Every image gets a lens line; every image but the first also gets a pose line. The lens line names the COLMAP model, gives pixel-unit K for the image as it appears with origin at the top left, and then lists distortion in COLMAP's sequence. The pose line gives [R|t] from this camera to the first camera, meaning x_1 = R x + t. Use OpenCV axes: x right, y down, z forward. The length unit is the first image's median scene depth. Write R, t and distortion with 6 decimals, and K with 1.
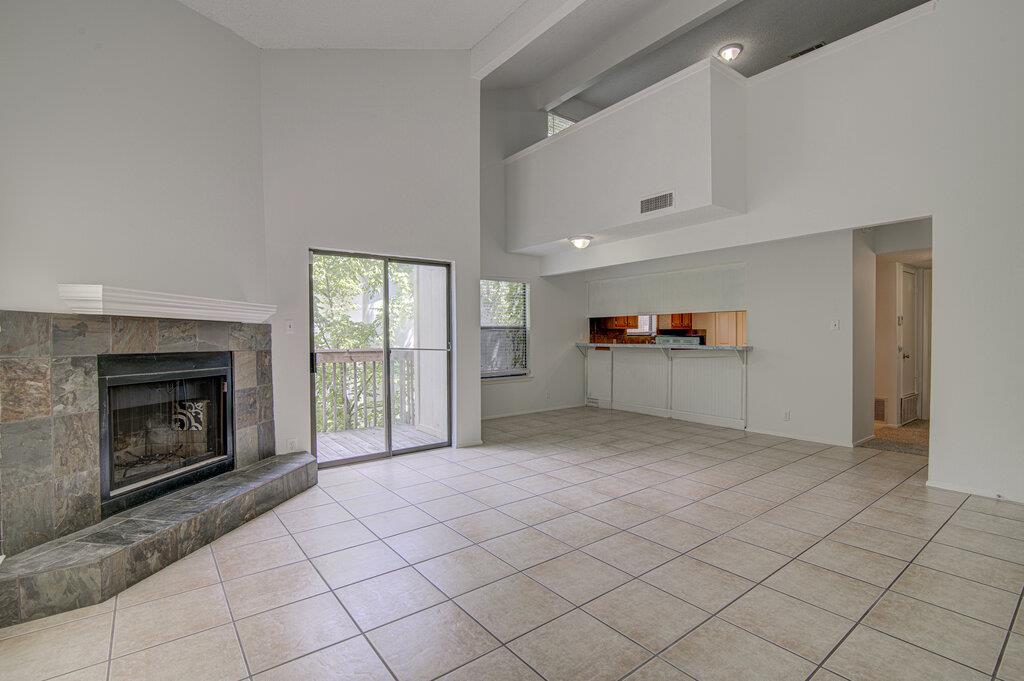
lens RADIAL K [[474.1, 0, 512.5], [0, 474.1, 341.1], [0, 0, 1]] dist [-0.003845, -0.000207]
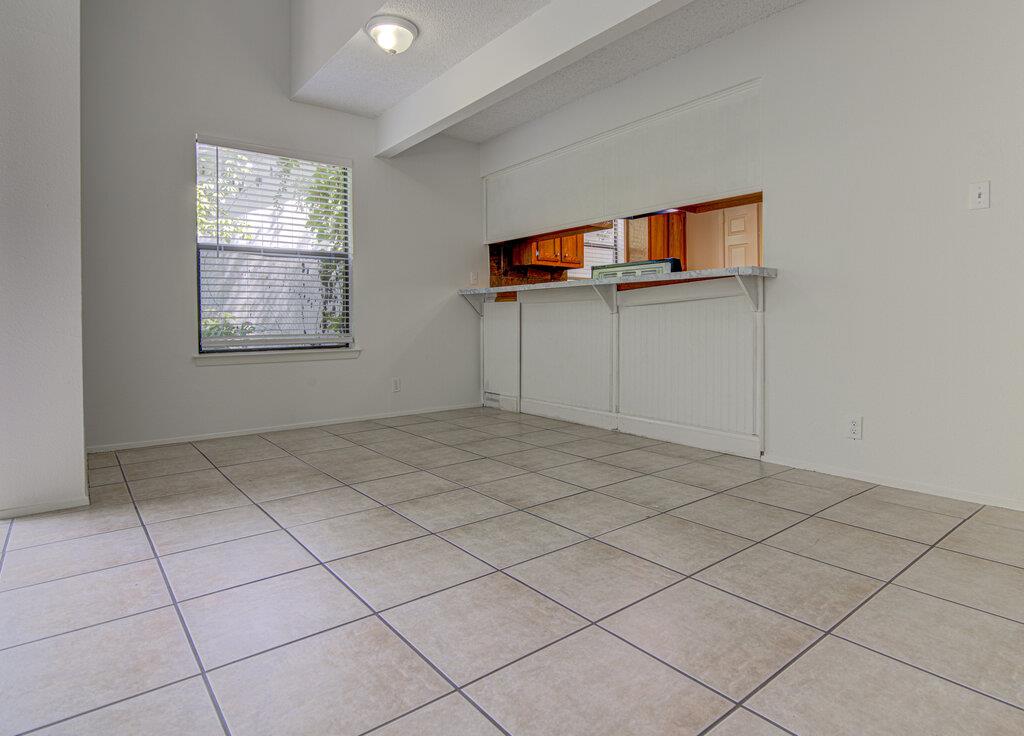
lens RADIAL K [[574.9, 0, 529.2], [0, 574.9, 324.3], [0, 0, 1]] dist [-0.003126, 0.000471]
pose [[0.999555, -0.000458, 0.029838, 0.255420], [0.000687, 0.999970, -0.007669, 0.064797], [-0.029834, 0.007686, 0.999525, 0.463384]]
